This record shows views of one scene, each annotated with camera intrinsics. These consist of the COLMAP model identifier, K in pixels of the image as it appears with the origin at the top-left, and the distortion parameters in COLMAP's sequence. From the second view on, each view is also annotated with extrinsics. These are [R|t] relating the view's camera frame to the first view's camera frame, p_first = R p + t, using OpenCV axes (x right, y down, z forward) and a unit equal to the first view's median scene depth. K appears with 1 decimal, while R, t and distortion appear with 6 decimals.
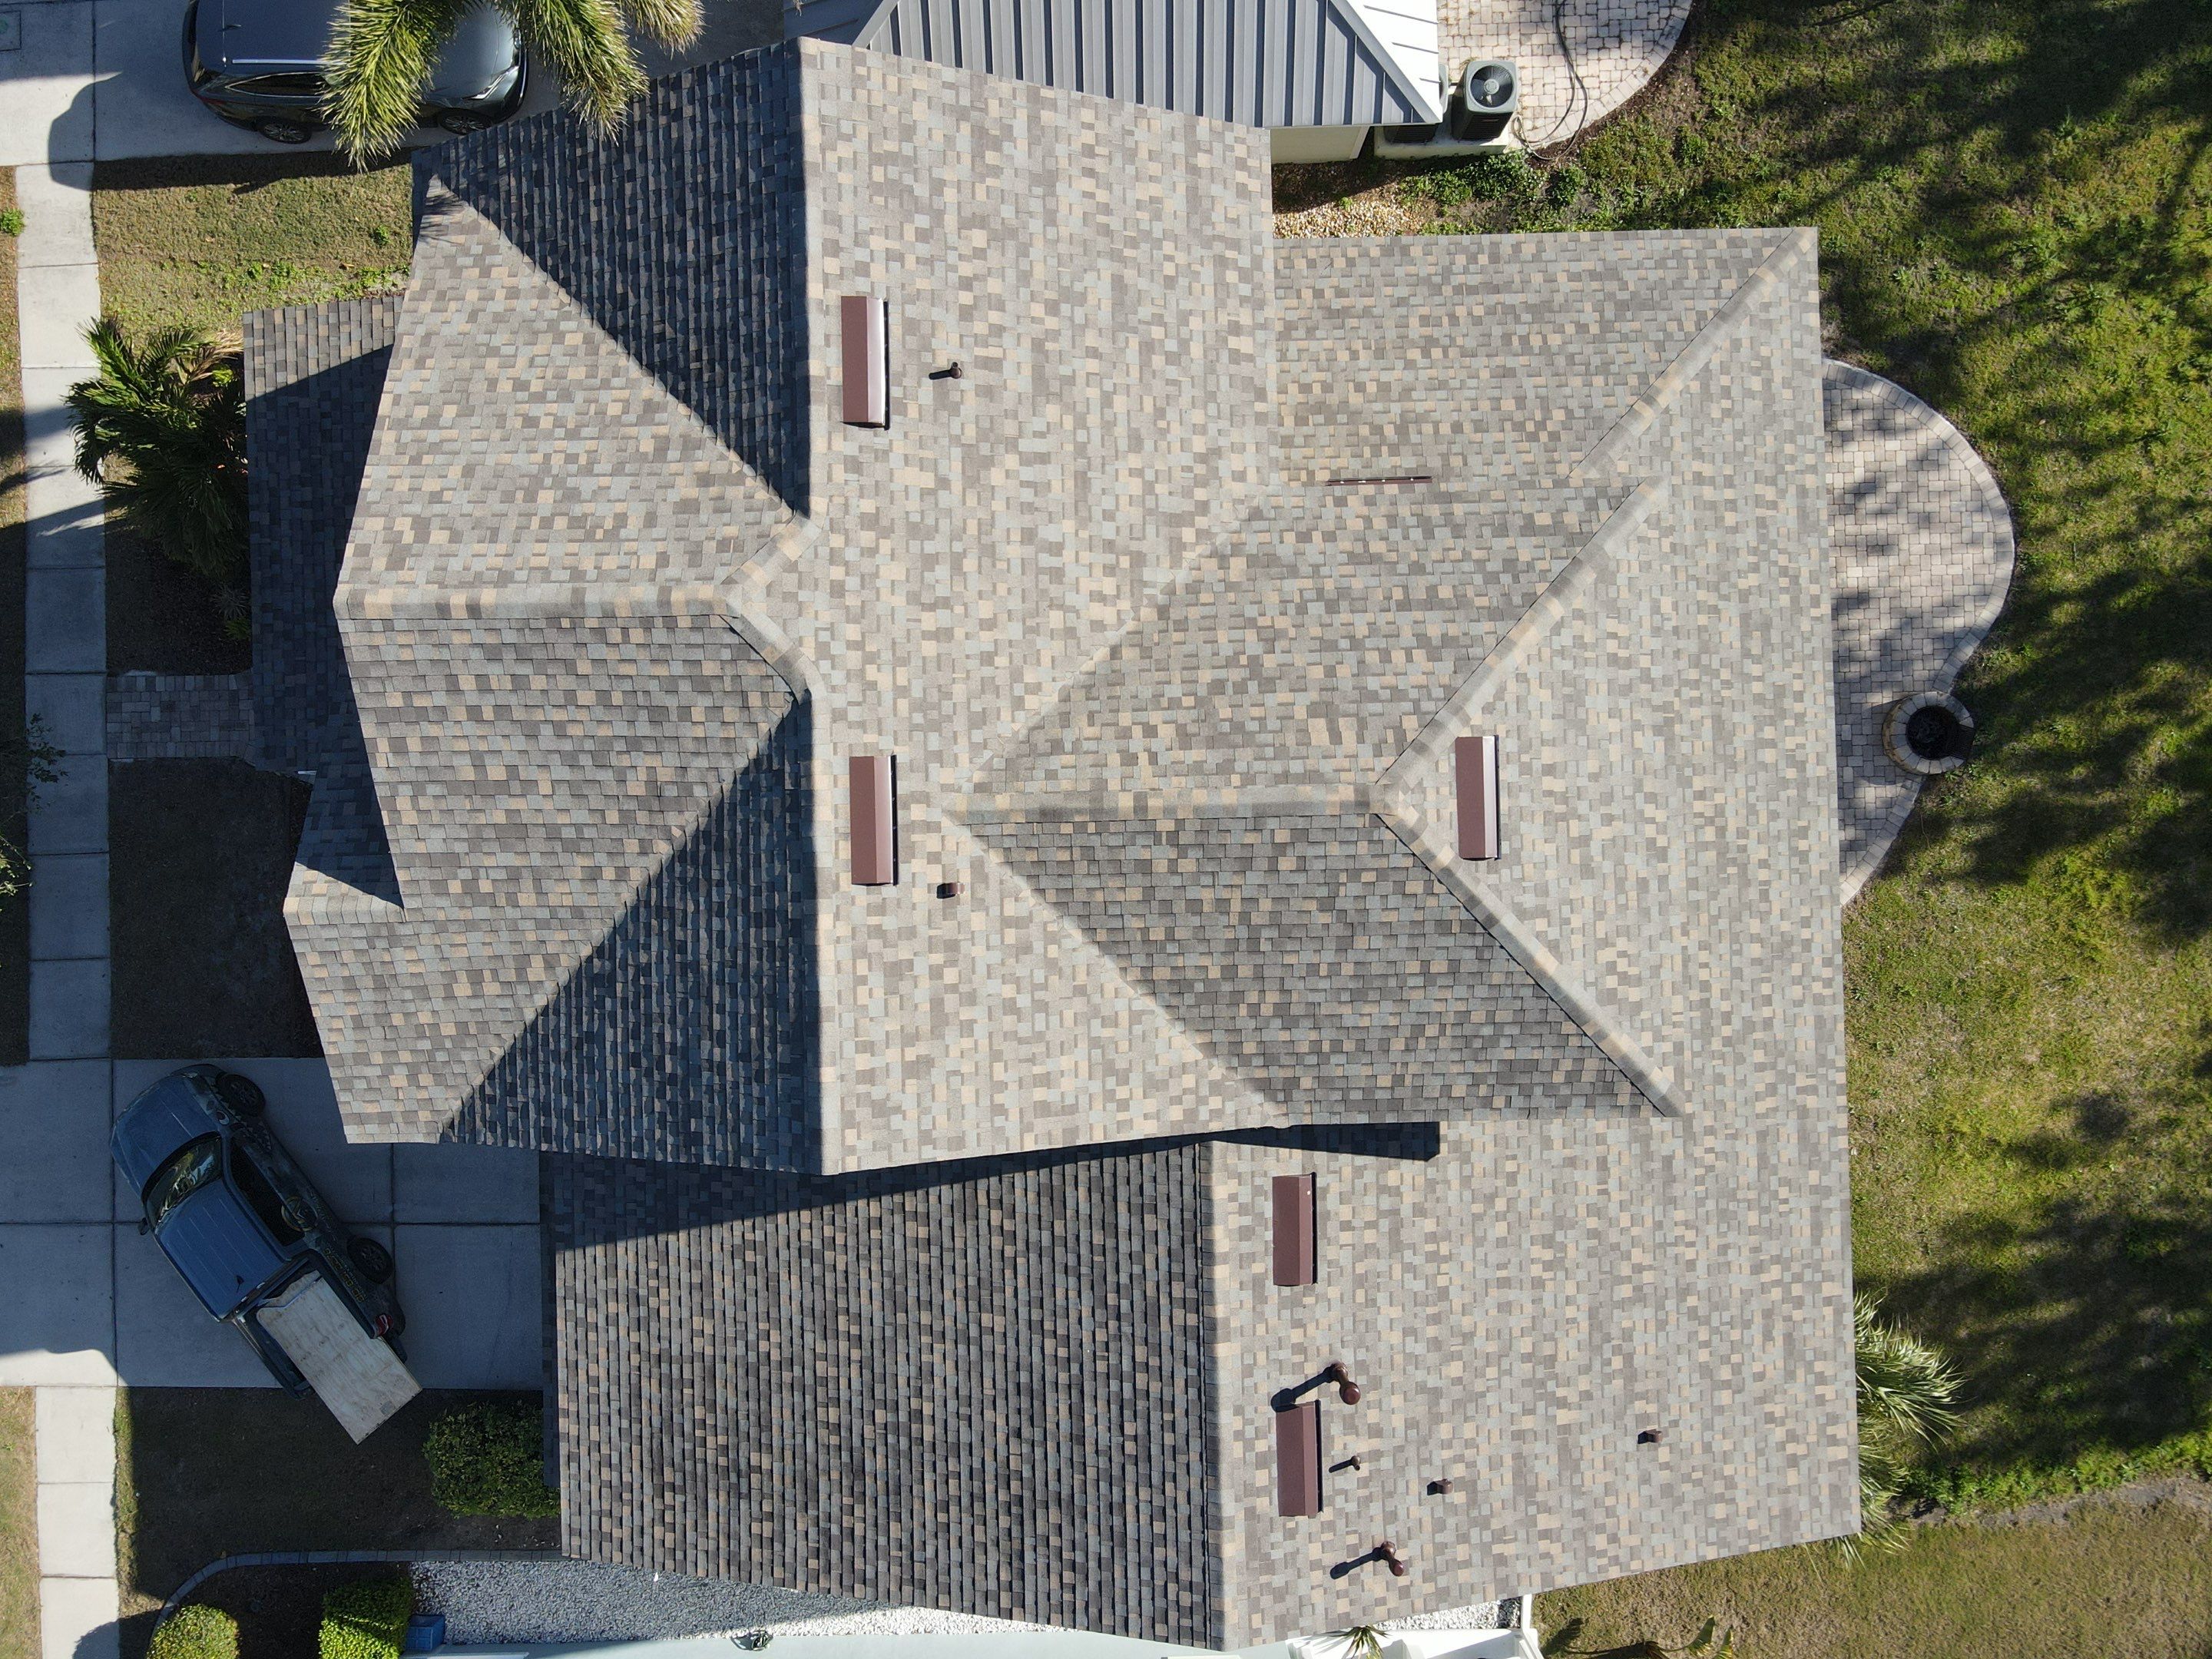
lens RADIAL K [[1629.3, 0, 1077.7], [0, 1629.3, 824.1], [0, 0, 1]] dist [0.001397, 0.007395]
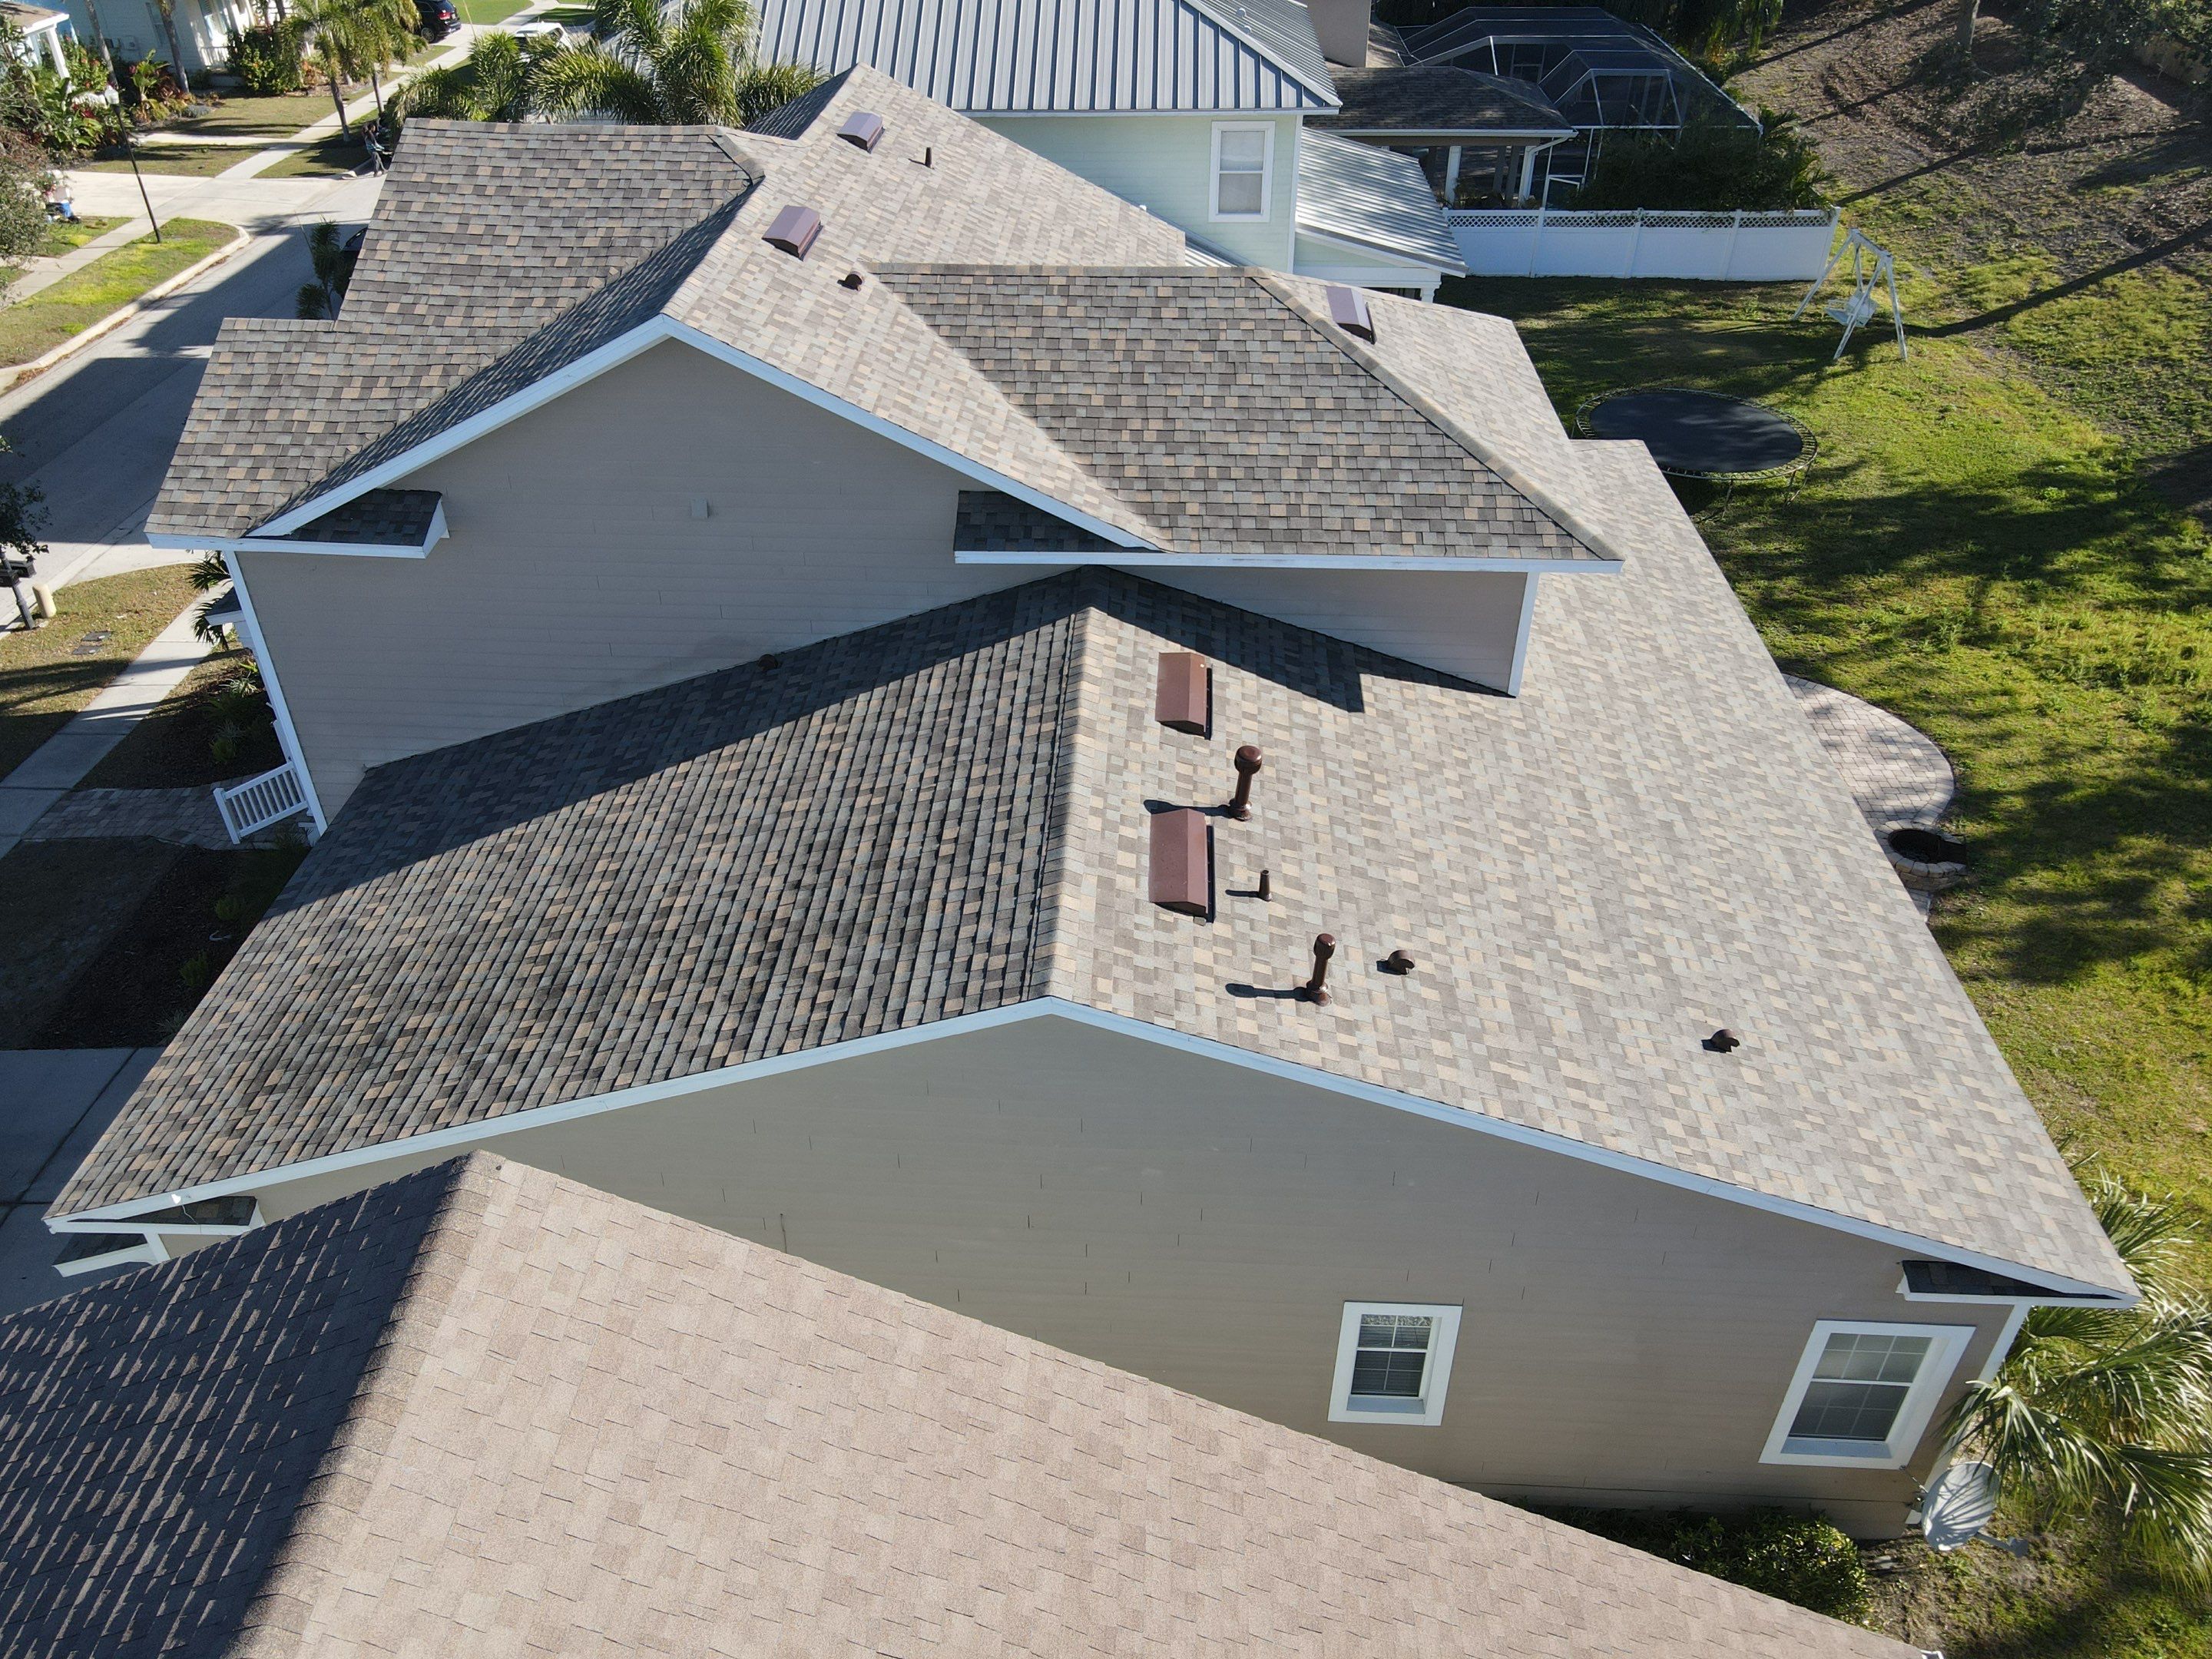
lens RADIAL K [[1634.0, 0, 1082.5], [0, 1634.0, 813.2], [0, 0, 1]] dist [-0.008769, 0.009891]
pose [[0.997028, 0.046991, -0.061053, 0.137149], [-0.077019, 0.588412, -0.804885, 0.963746], [-0.001898, 0.807195, 0.590282, 0.574571]]
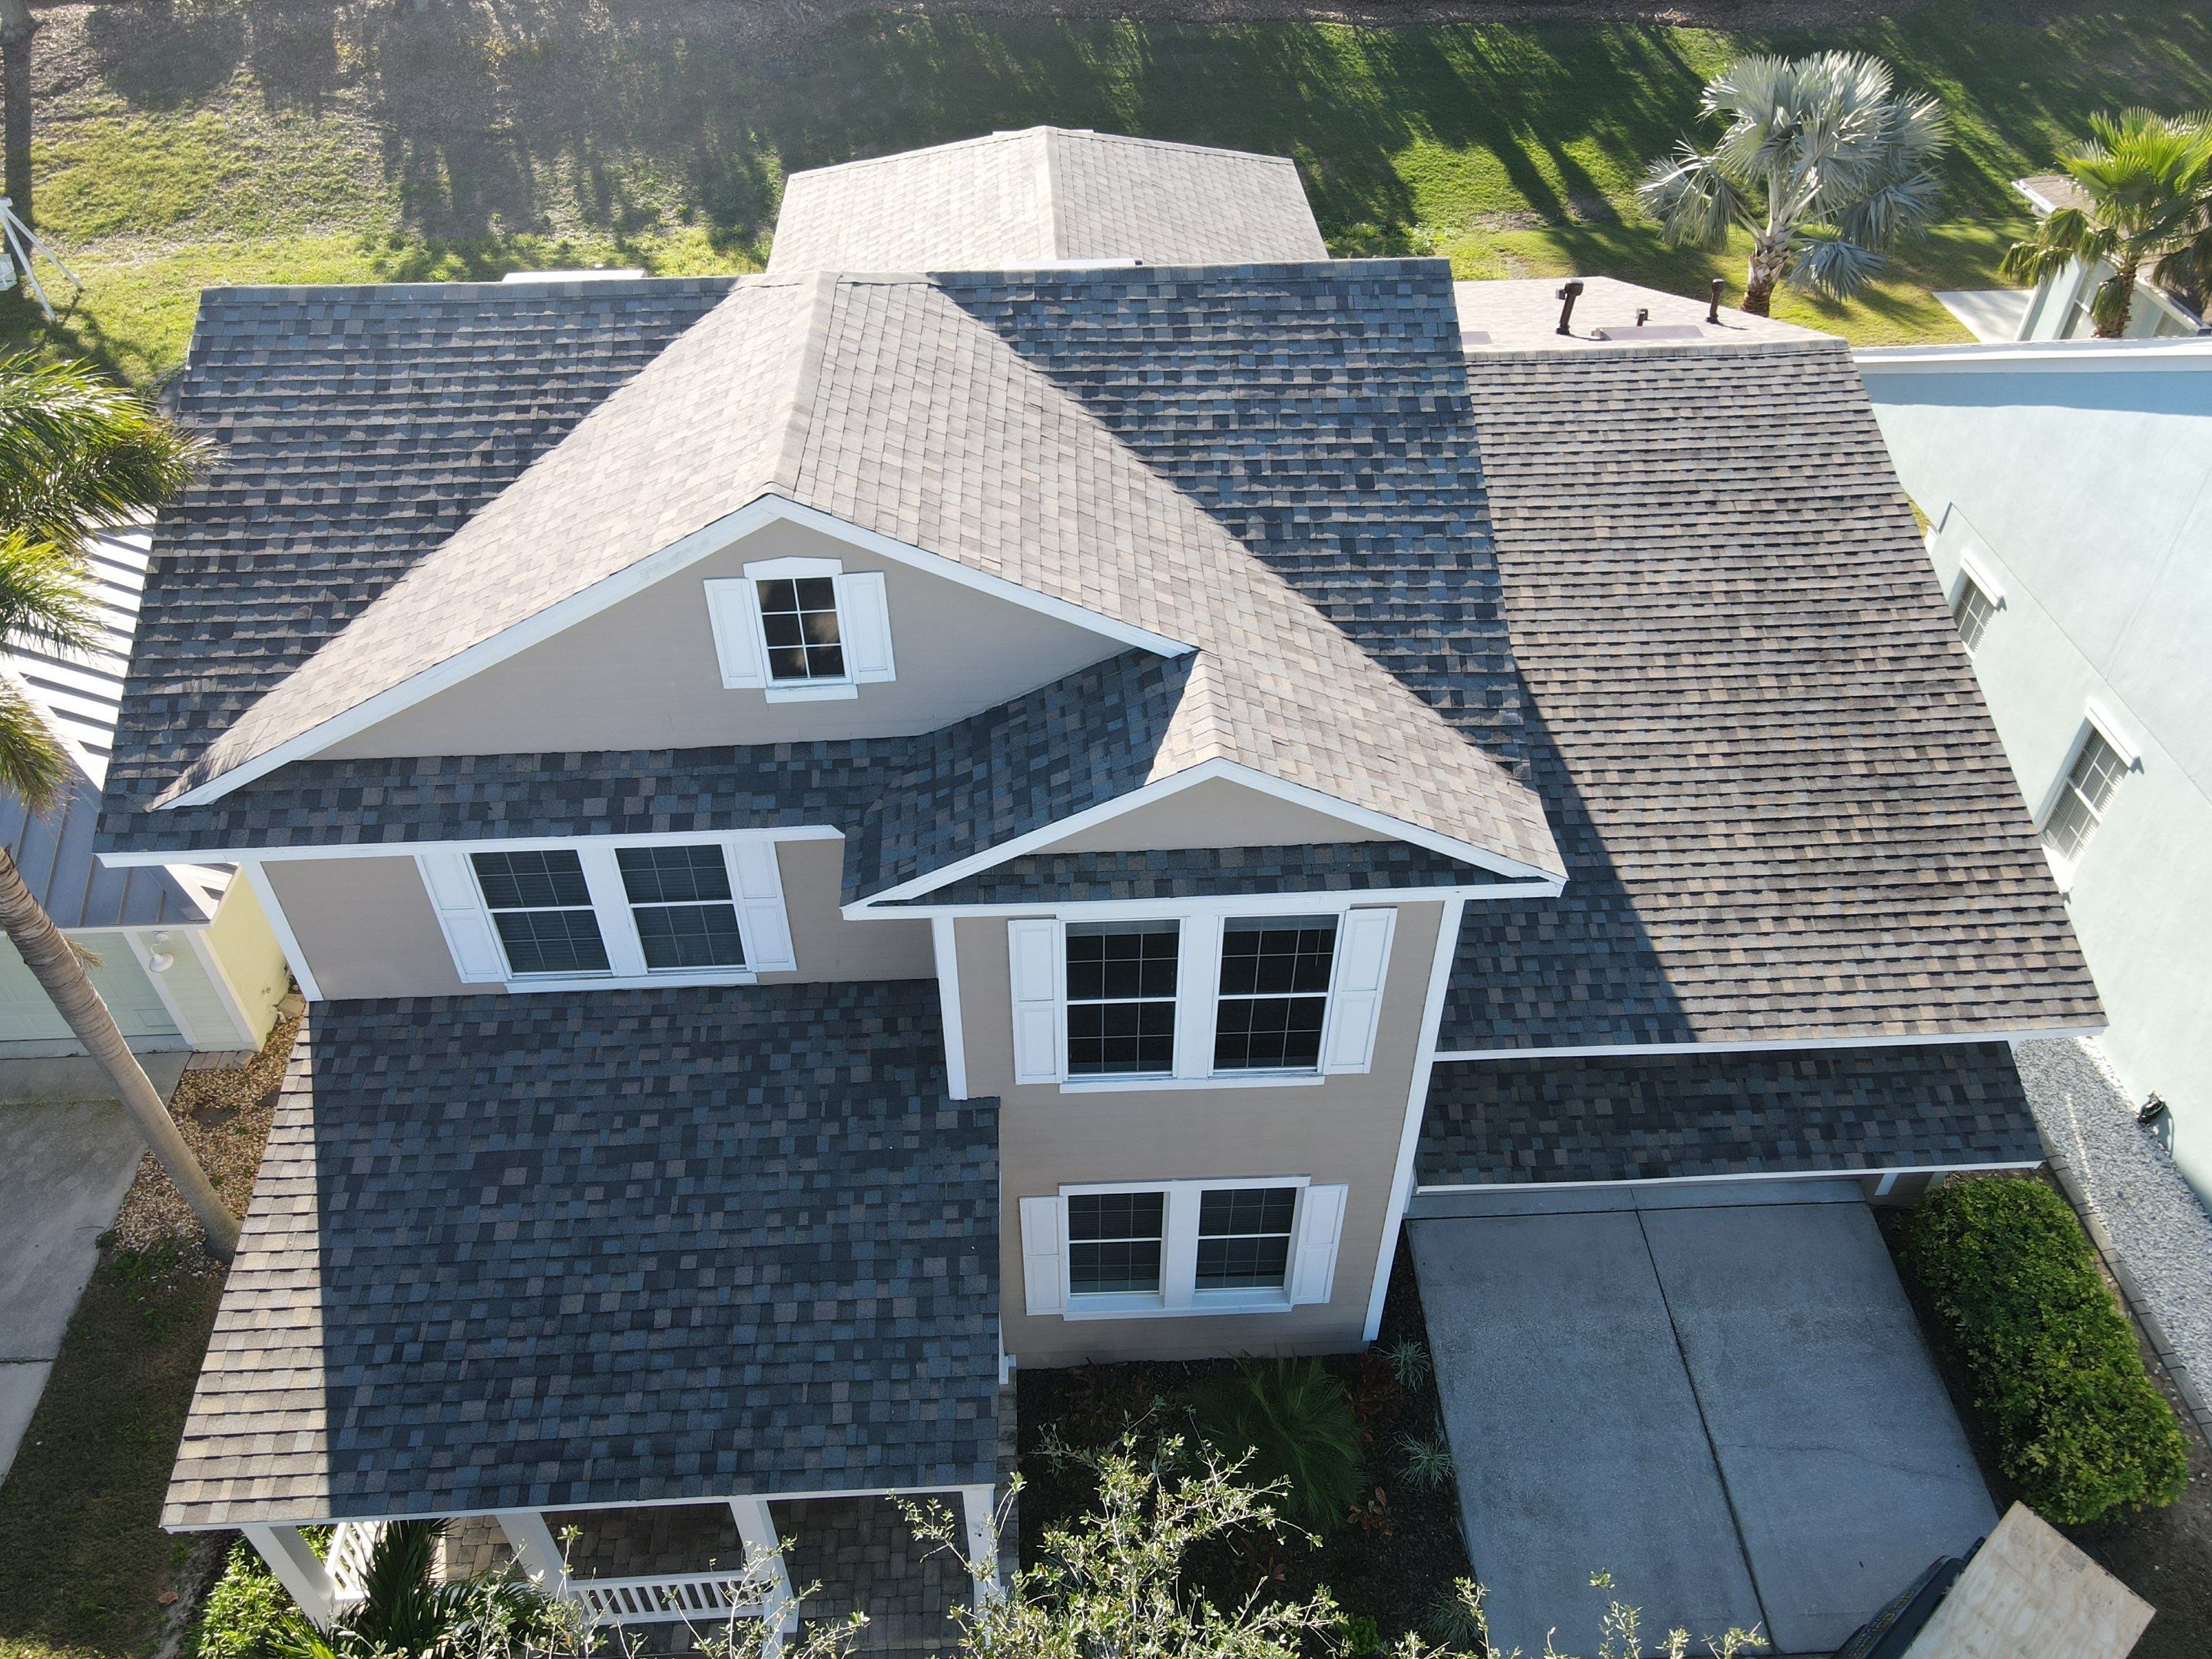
lens RADIAL K [[1643.4, 0, 1085.2], [0, 1643.4, 831.2], [0, 0, 1]] dist [0.001459, 0.006362]
pose [[-0.022432, -0.653116, 0.756925, -0.919098], [0.999748, -0.014339, 0.017256, -0.011407], [-0.000417, 0.757122, 0.653273, 0.541072]]
